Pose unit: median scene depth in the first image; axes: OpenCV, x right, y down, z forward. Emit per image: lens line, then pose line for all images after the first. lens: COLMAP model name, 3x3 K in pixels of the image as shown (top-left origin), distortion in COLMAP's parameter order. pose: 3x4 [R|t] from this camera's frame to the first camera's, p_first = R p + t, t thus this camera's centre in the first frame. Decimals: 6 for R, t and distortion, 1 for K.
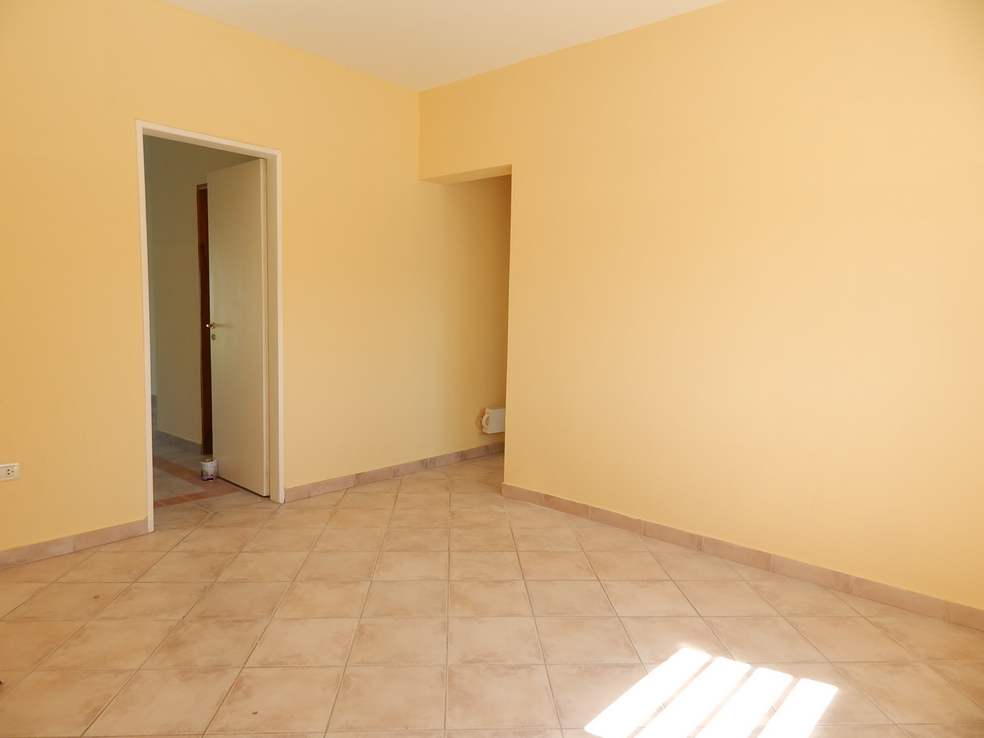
lens RADIAL K [[643.1, 0, 491.9], [0, 643.1, 368.8], [0, 0, 1]] dist [0.009762, 0.002312]
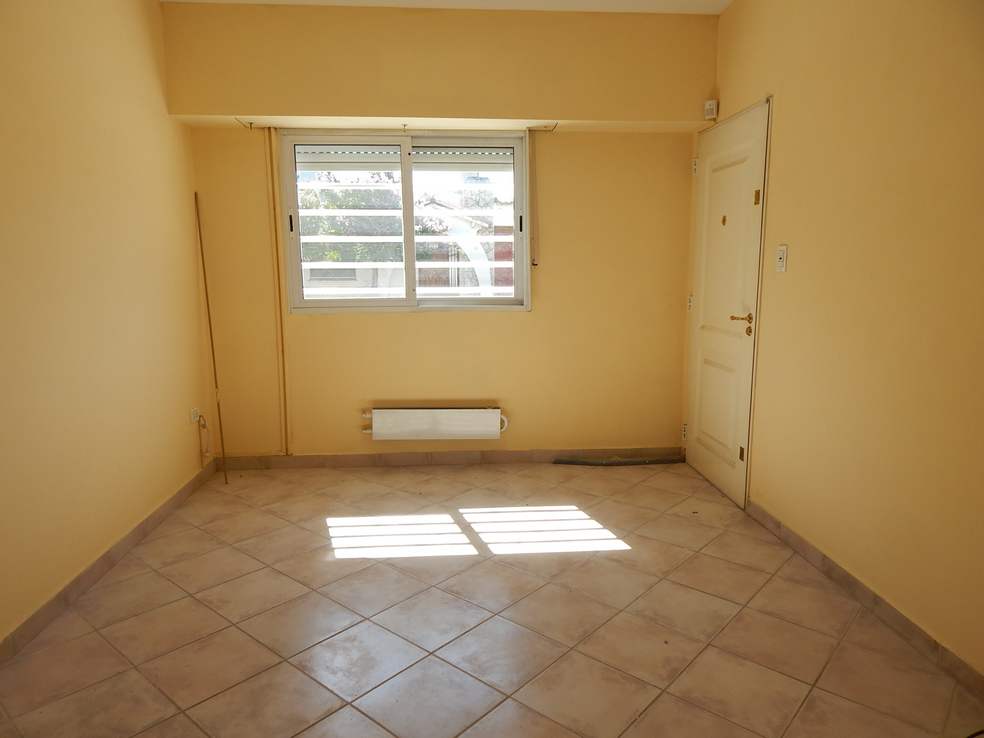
lens RADIAL K [[643.1, 0, 492.2], [0, 643.1, 367.9], [0, 0, 1]] dist [0.009762, 0.002312]
pose [[-0.707921, -0.133301, 0.693599, -0.772660], [0.052794, 0.969294, 0.240170, -0.213496], [-0.704316, 0.206640, -0.679146, 1.666164]]
